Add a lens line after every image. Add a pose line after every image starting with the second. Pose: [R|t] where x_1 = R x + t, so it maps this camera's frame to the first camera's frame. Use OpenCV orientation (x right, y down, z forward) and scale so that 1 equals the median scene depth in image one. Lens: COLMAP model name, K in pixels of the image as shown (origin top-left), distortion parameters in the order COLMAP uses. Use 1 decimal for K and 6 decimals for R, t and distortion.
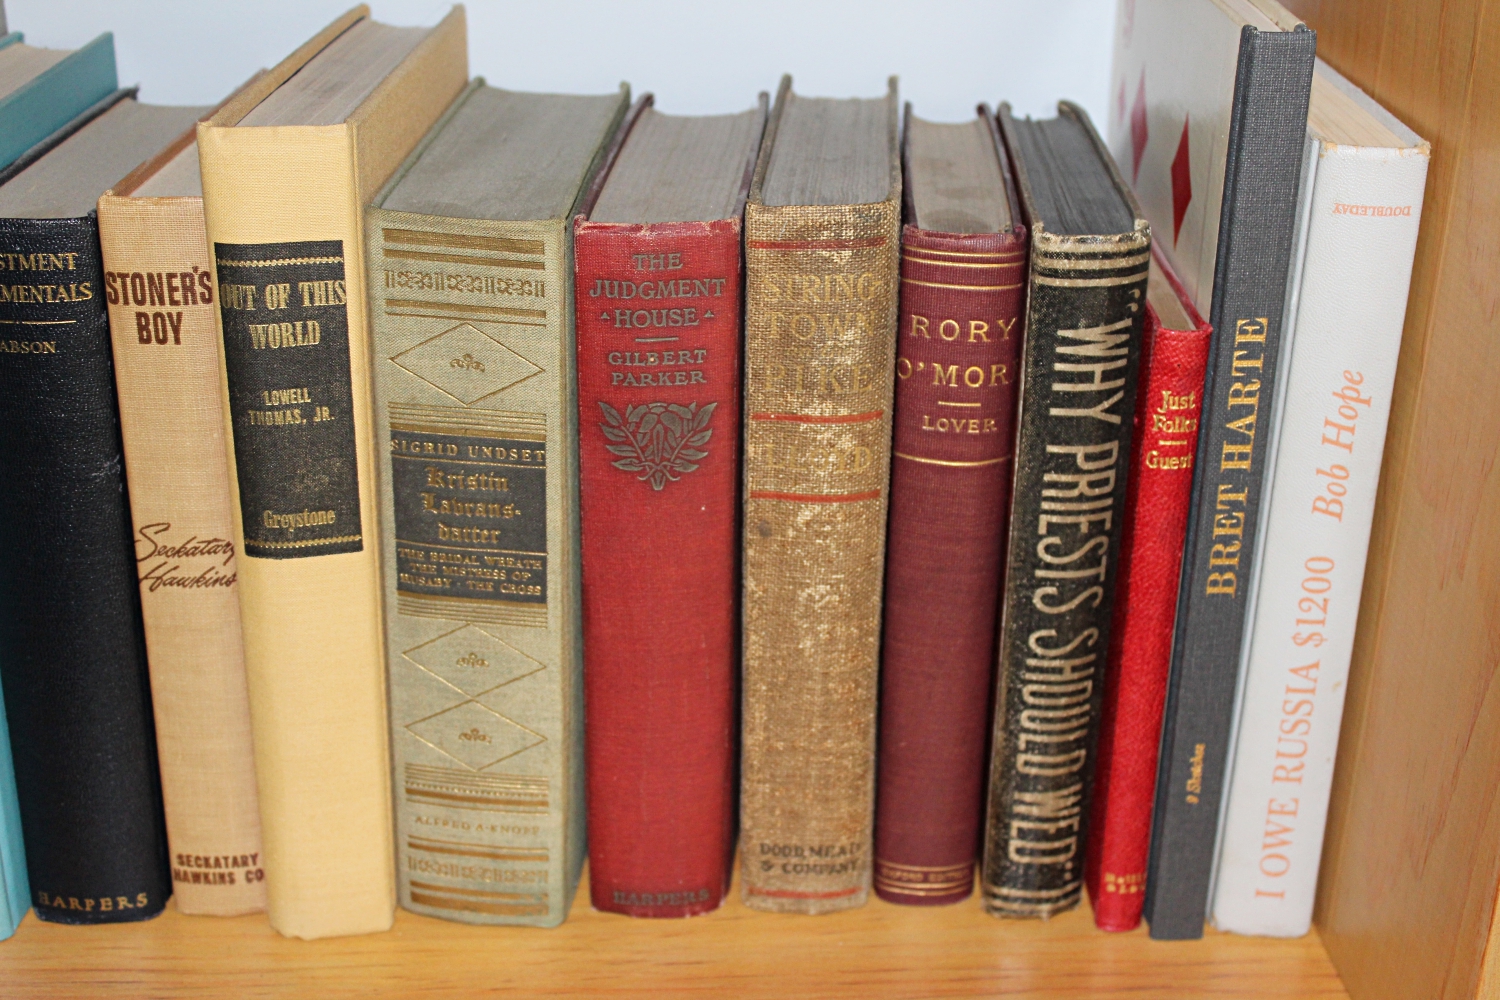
lens RADIAL K [[1388.4, 0, 748.9], [0, 1388.4, 491.2], [0, 0, 1]] dist [-0.002141, 0.000000]
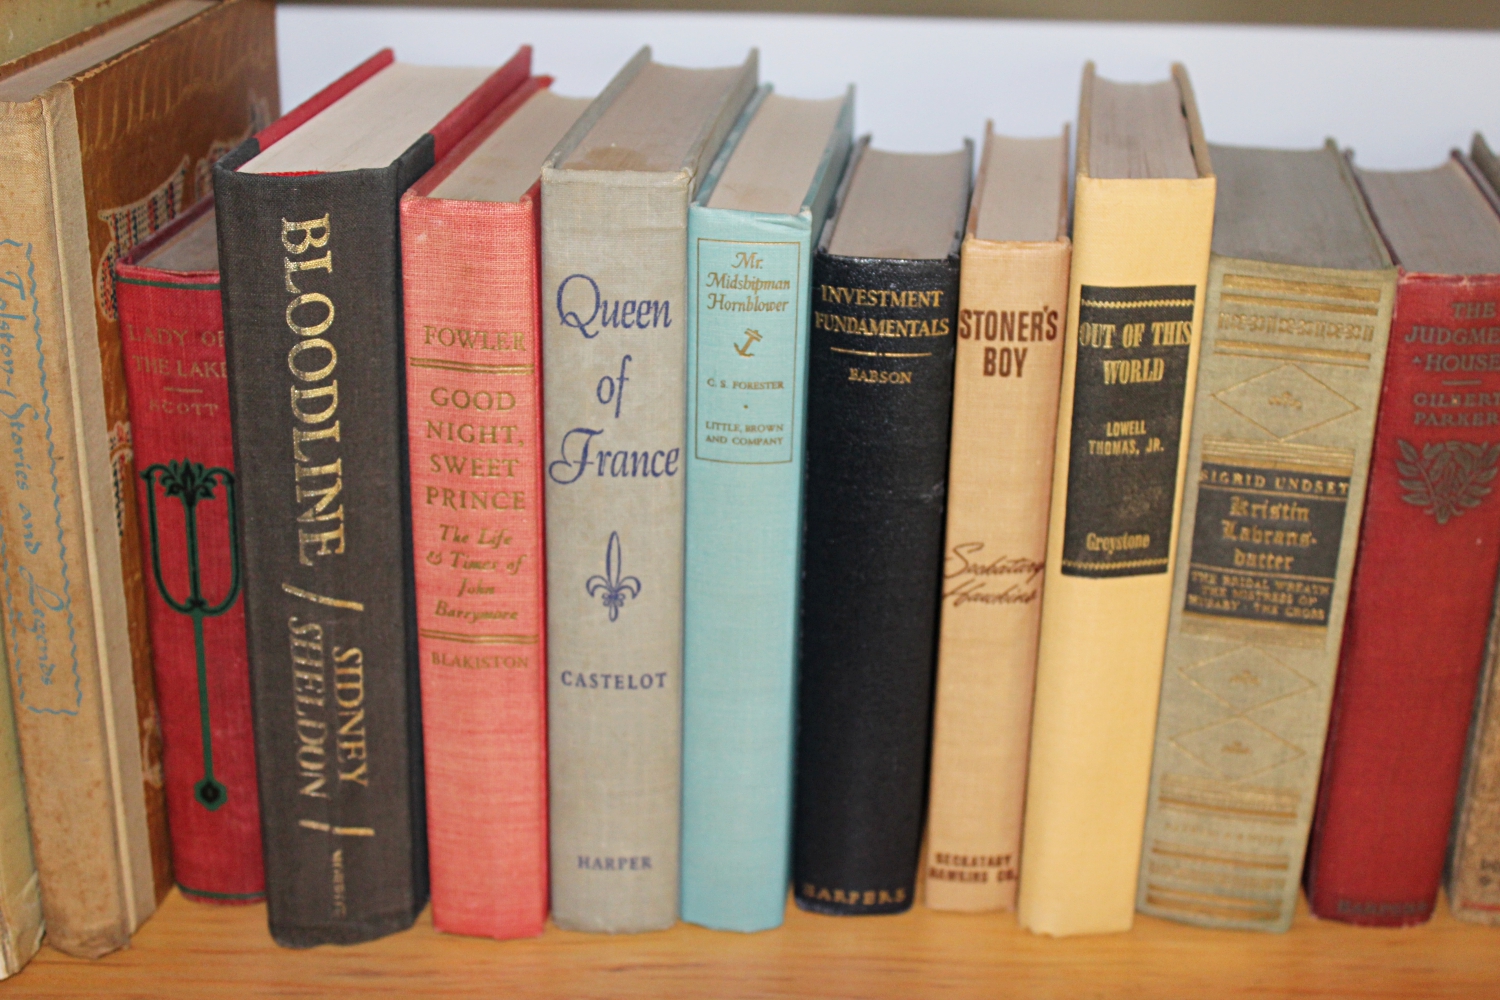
lens RADIAL K [[1388.4, 0, 750.1], [0, 1388.4, 508.9], [0, 0, 1]] dist [-0.002141, 0.000000]
pose [[0.999375, 0.023802, -0.026118, -0.576847], [-0.024085, 0.999654, -0.010574, 0.012486], [0.025858, 0.011197, 0.999603, -0.081411]]
